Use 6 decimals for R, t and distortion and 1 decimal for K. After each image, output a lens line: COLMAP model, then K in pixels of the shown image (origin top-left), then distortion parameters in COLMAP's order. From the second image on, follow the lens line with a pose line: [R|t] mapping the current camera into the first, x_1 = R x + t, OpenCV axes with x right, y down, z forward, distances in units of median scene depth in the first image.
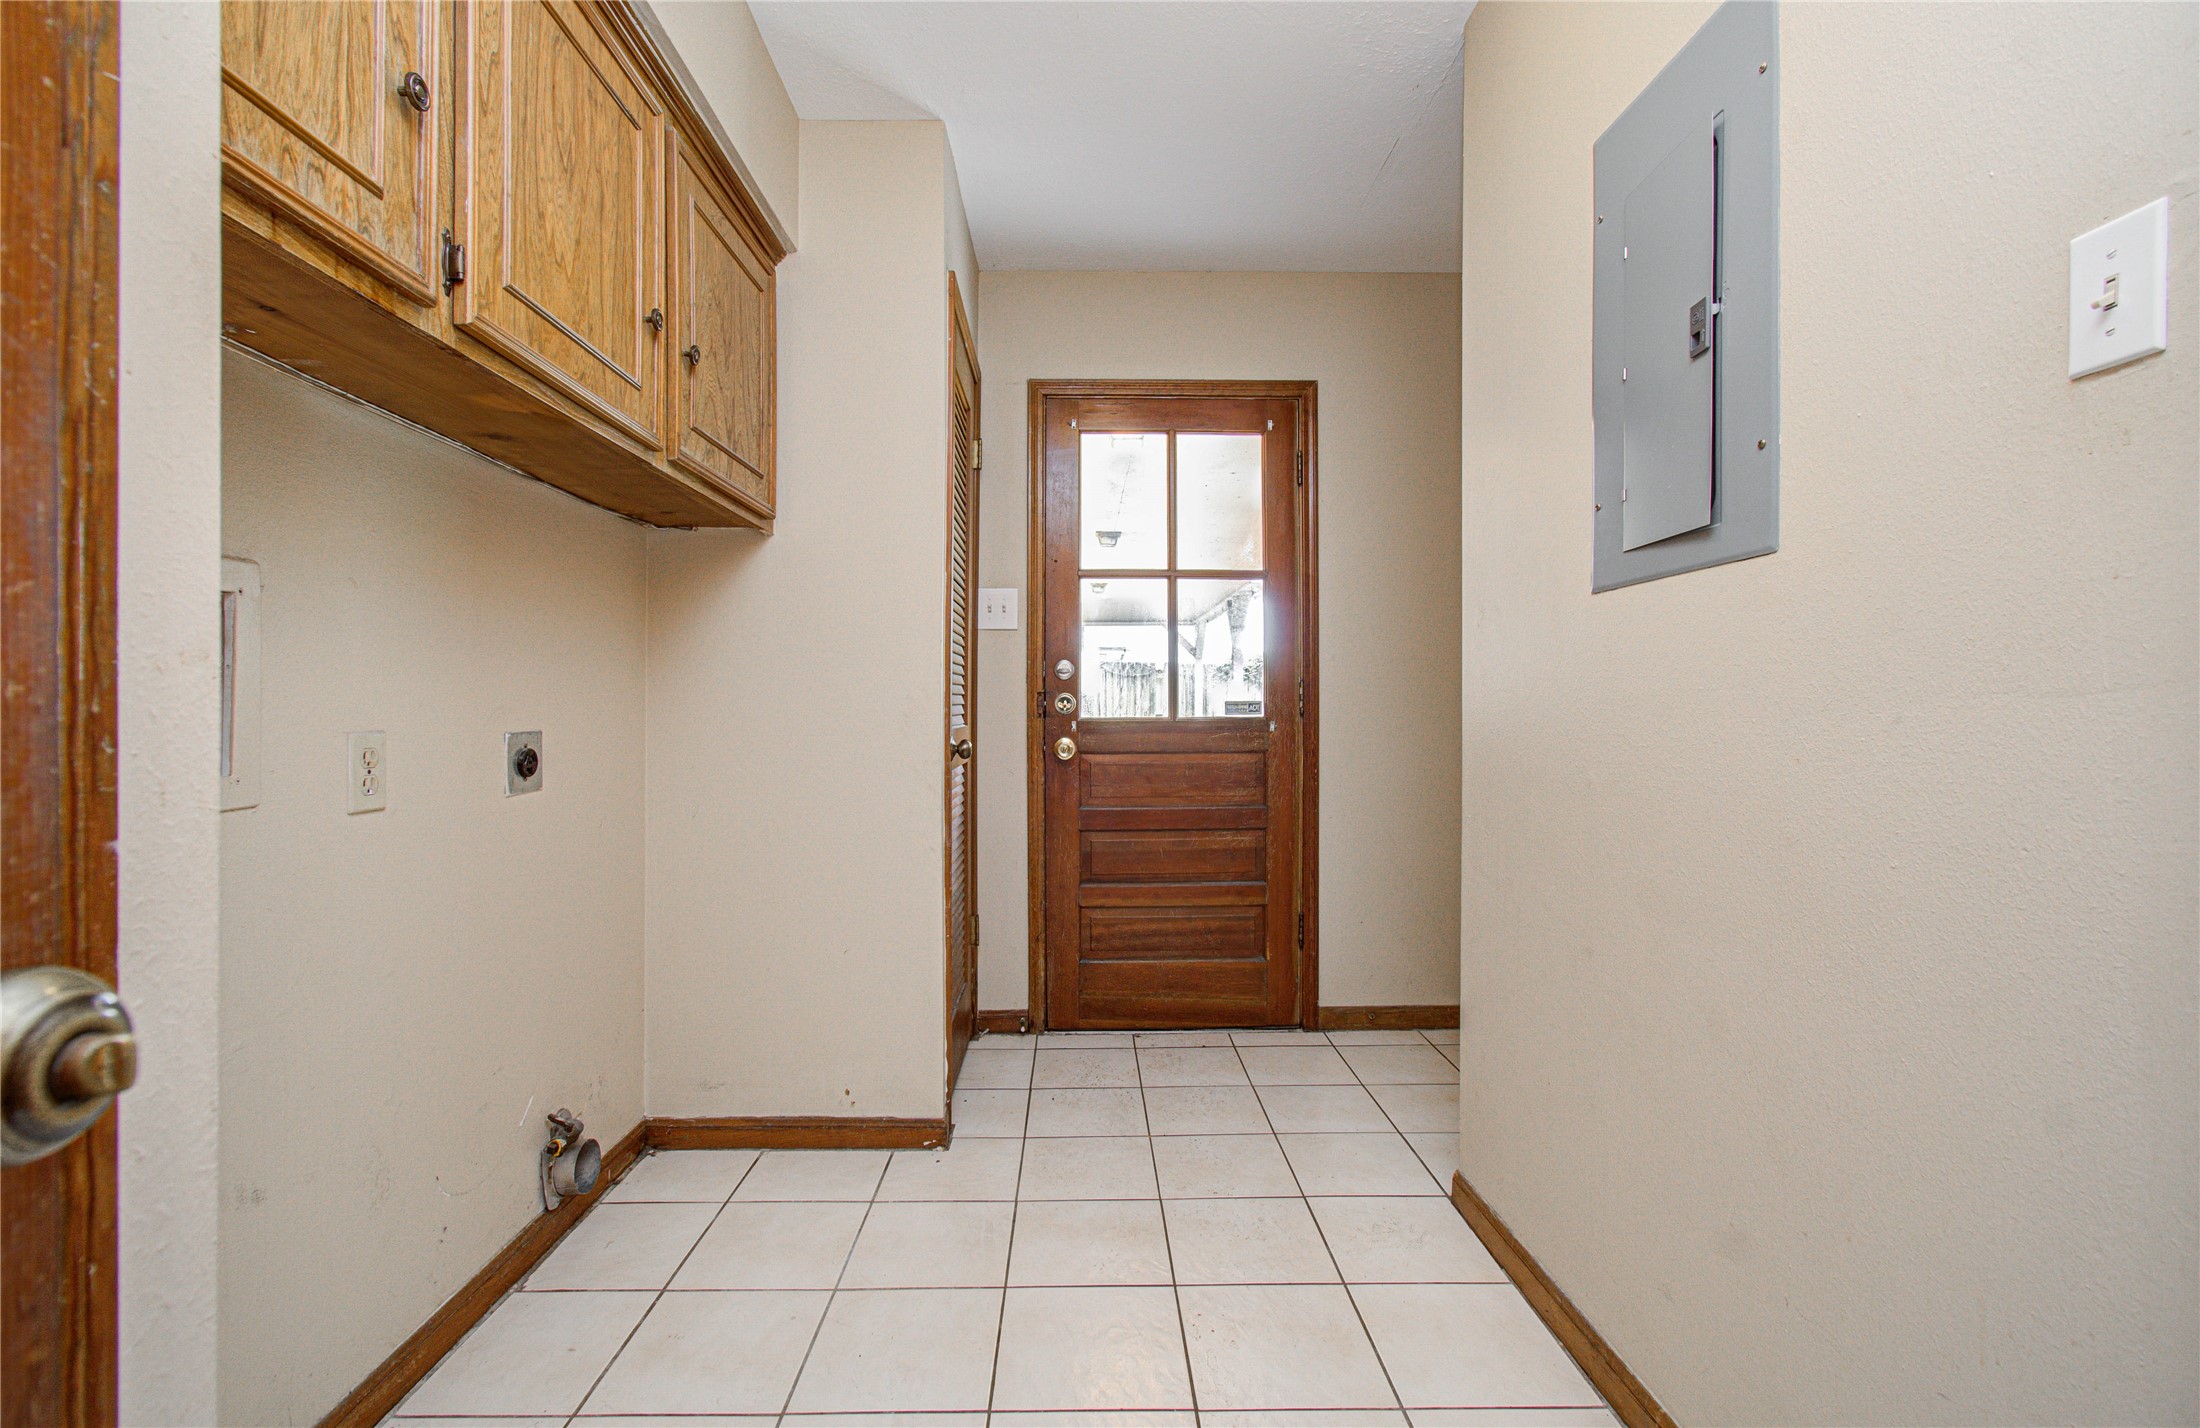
lens RADIAL K [[958.8, 0, 1112.6], [0, 958.8, 700.8], [0, 0, 1]] dist [-0.001978, 0.009811]
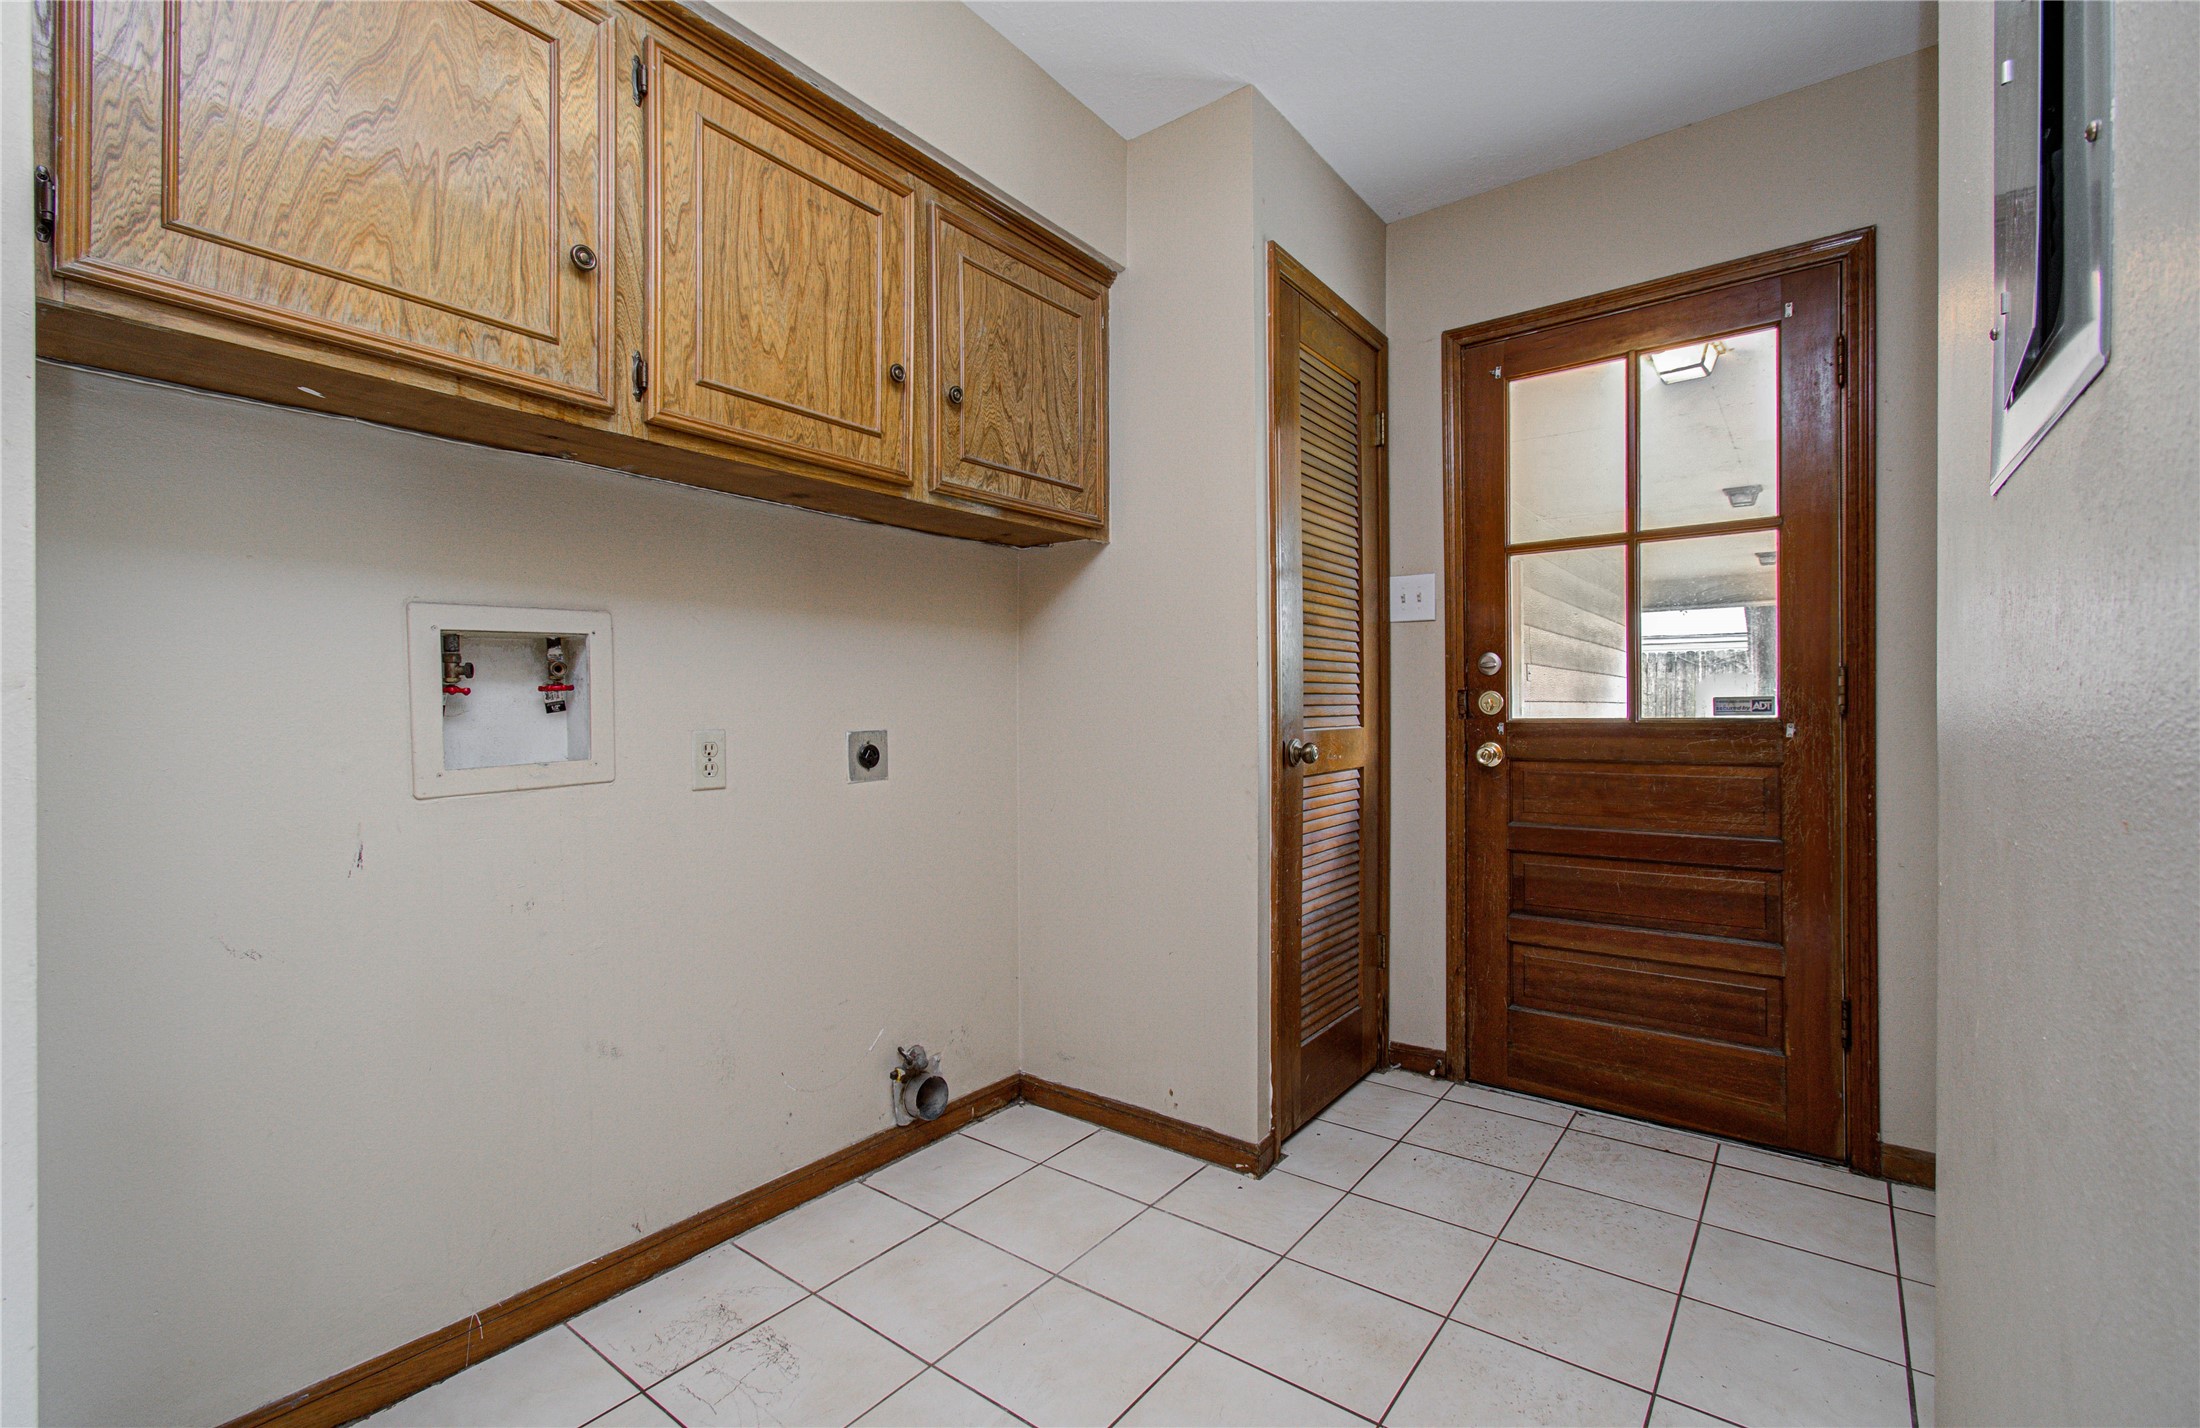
lens RADIAL K [[958.8, 0, 1113.3], [0, 958.8, 700.5], [0, 0, 1]] dist [-0.001978, 0.009811]
pose [[0.786720, -0.009827, -0.617232, 0.299981], [0.011116, 0.999937, -0.001752, -0.000517], [0.617210, -0.005483, 0.786779, 0.174047]]
